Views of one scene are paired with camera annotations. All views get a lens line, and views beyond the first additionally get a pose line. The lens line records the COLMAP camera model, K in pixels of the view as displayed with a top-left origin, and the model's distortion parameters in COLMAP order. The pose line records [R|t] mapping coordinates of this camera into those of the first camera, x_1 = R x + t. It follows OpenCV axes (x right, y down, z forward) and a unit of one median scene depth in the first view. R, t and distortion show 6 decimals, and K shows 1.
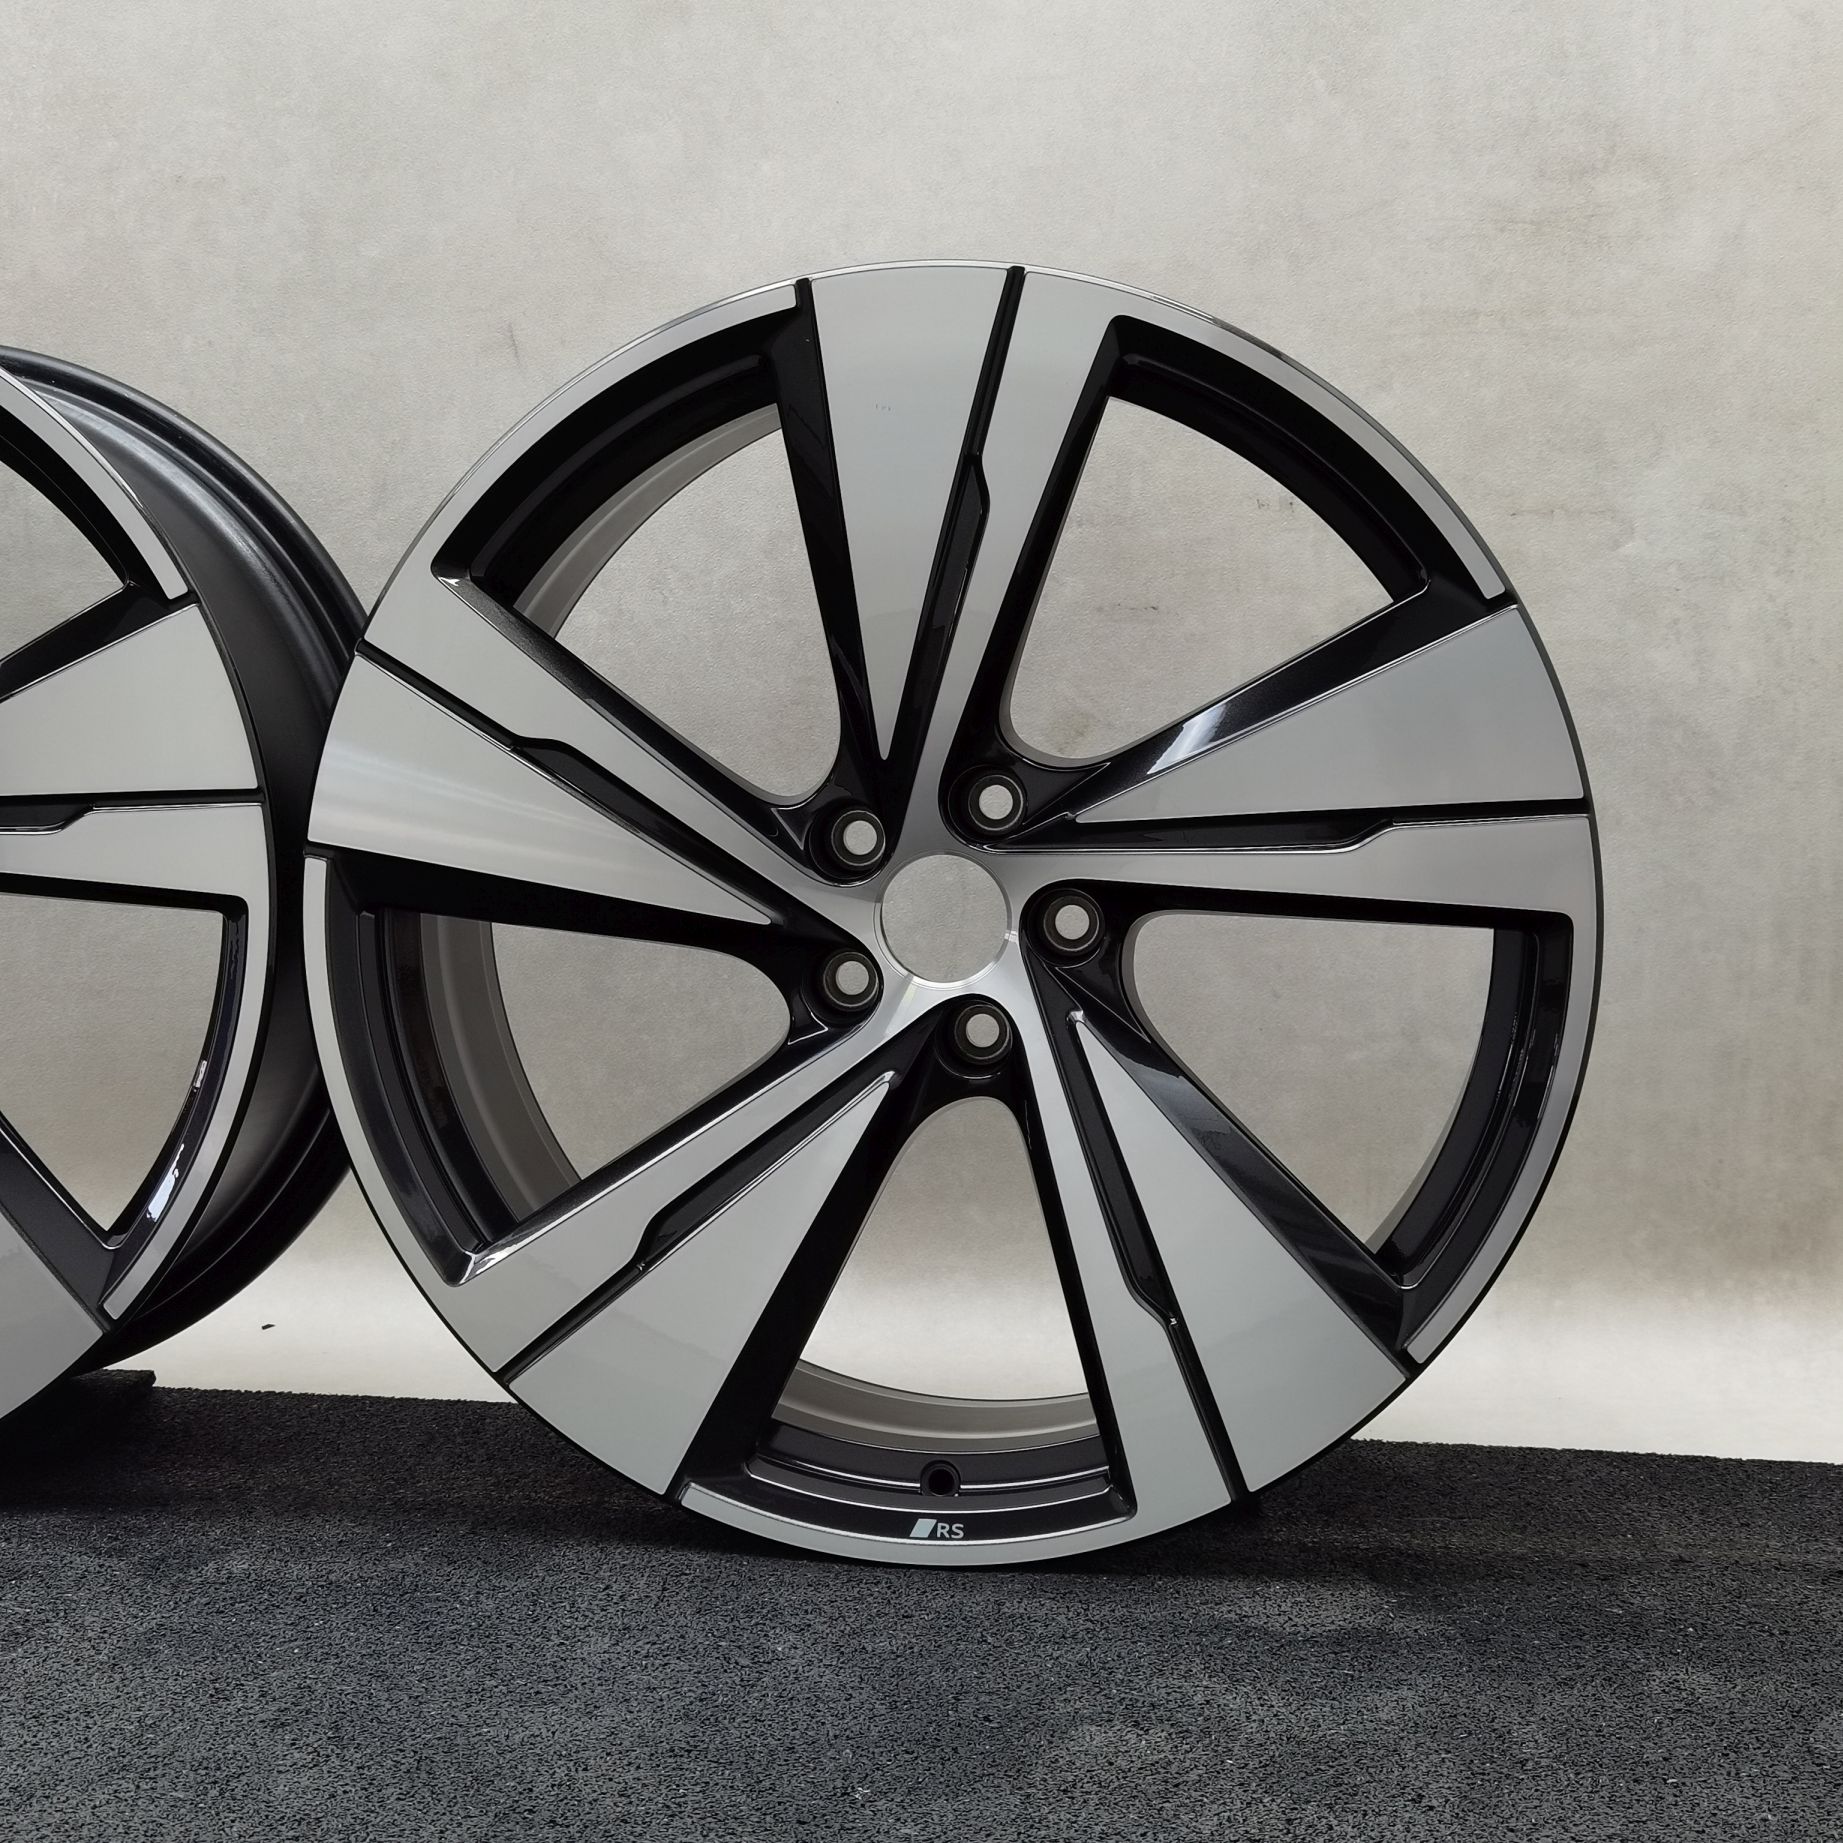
lens RADIAL K [[2569.1, 0, 963.2], [0, 2569.1, 919.6], [0, 0, 1]] dist [0.018484, 0.059556]
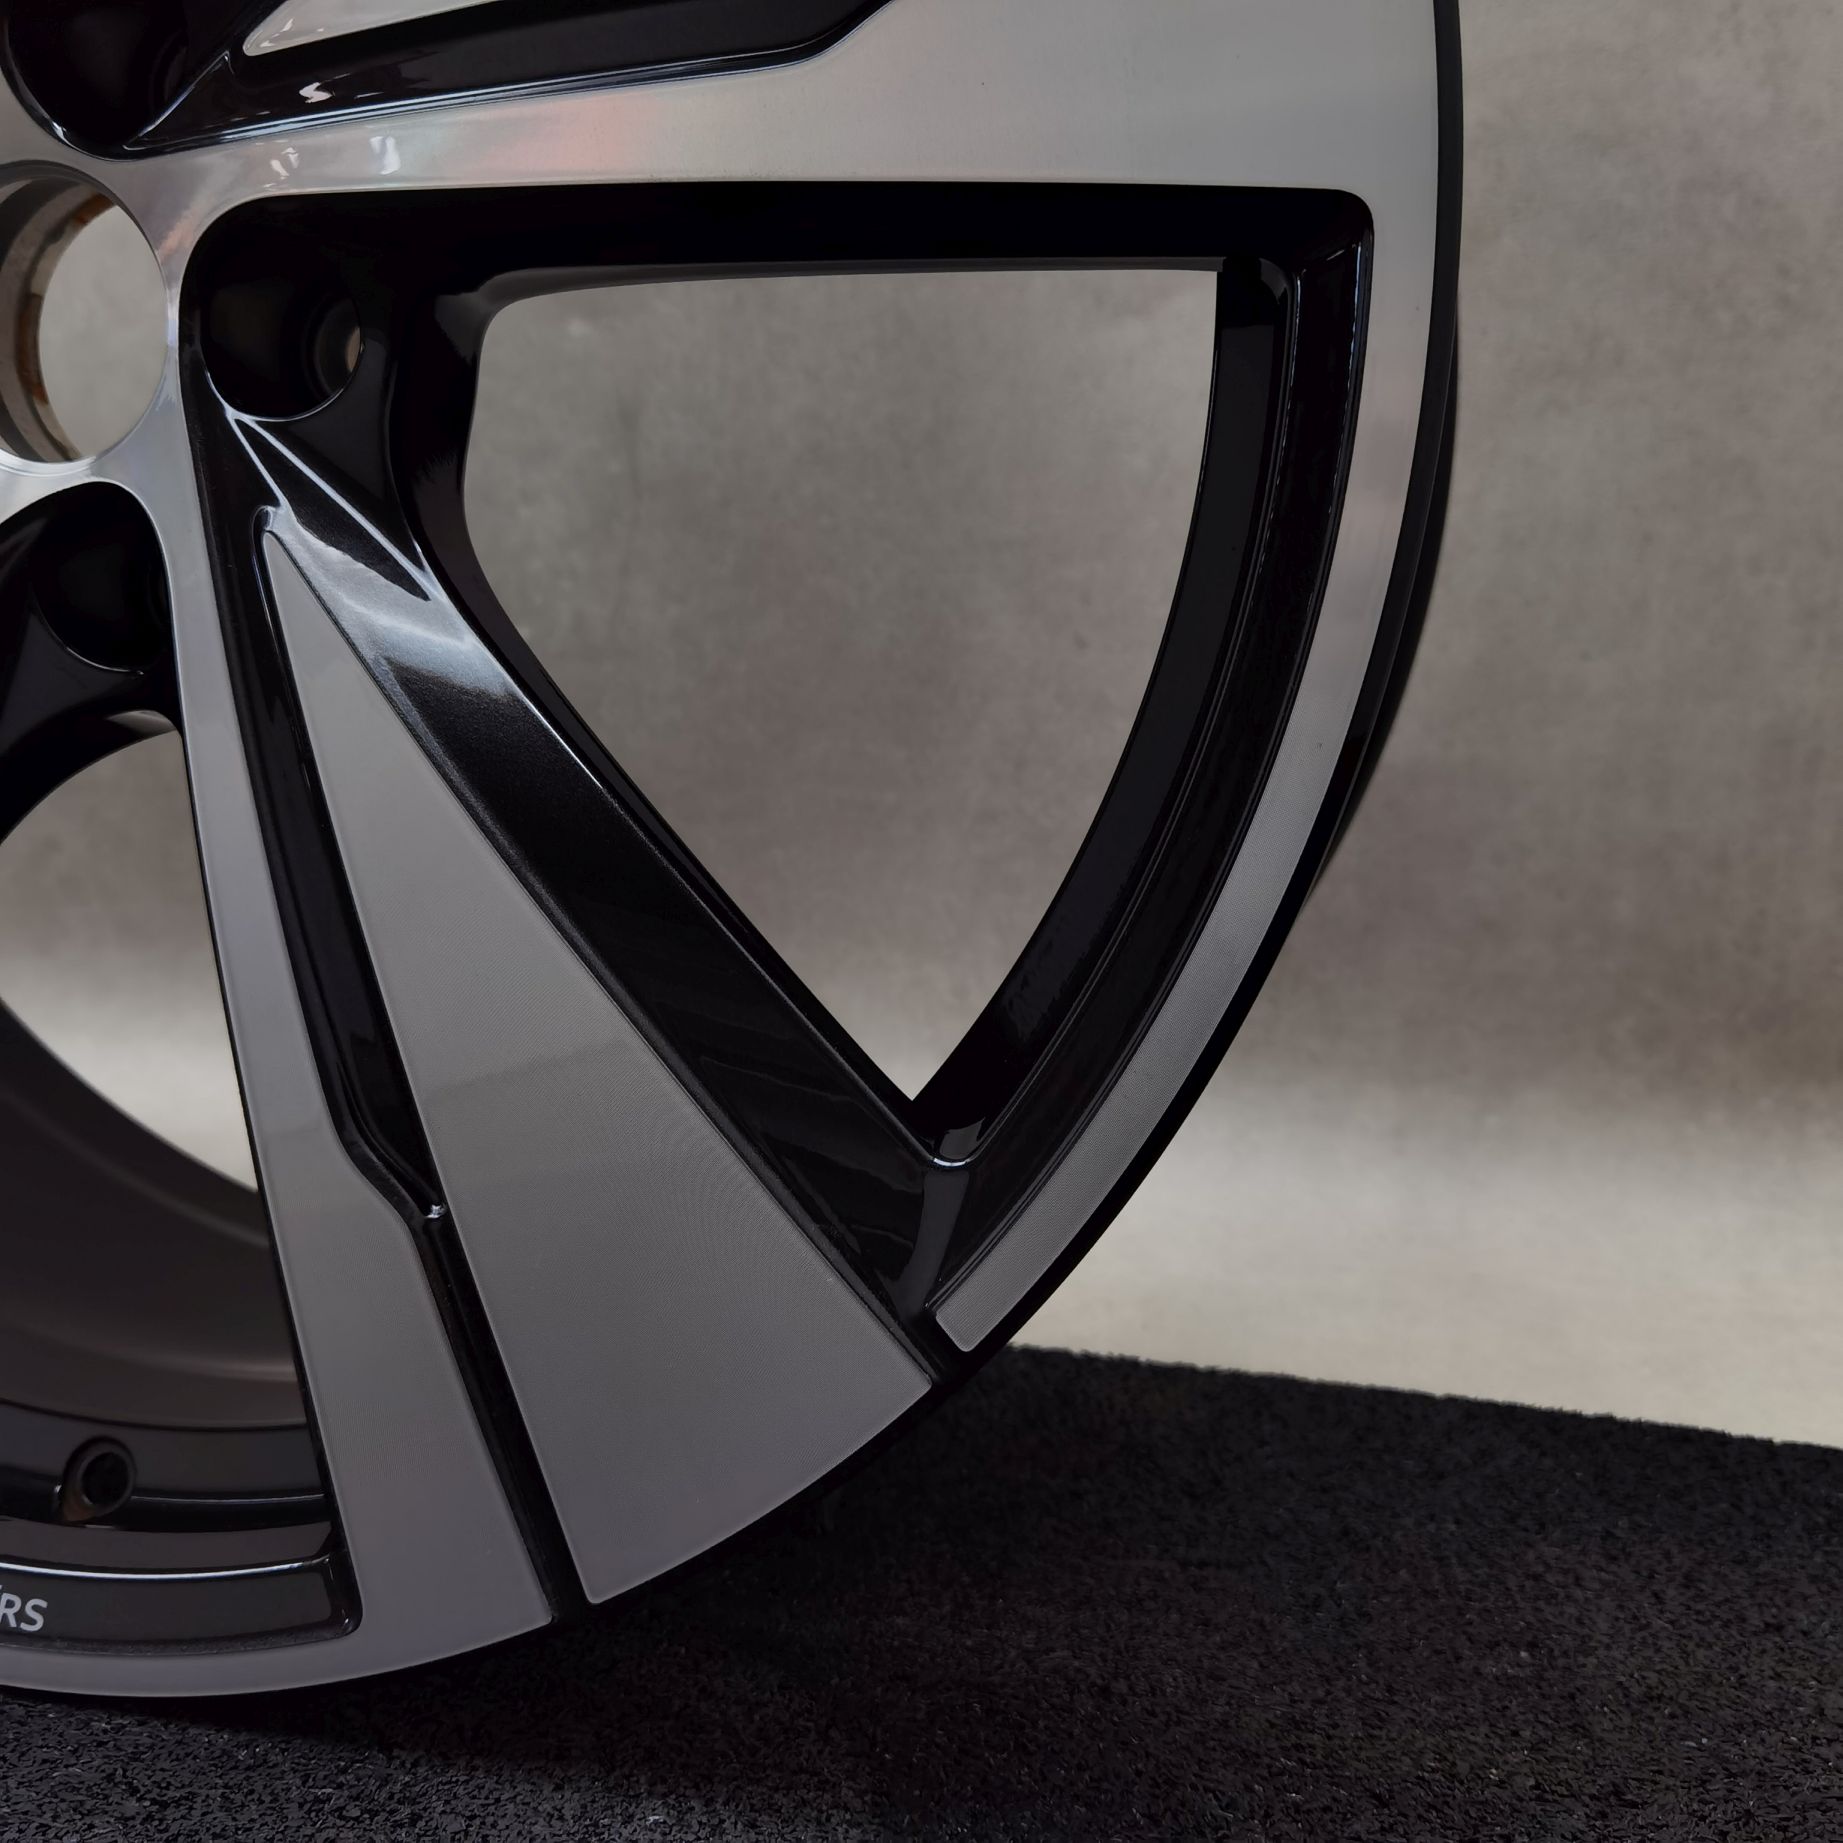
lens RADIAL K [[1833.9, 0, 916.4], [0, 1833.9, 886.3], [0, 0, 1]] dist [-0.000779, 0.004797]
pose [[0.988692, 0.029522, -0.147025, 0.172582], [-0.017570, 0.996483, 0.081937, 0.060606], [0.148927, -0.078427, 0.985733, 0.587109]]
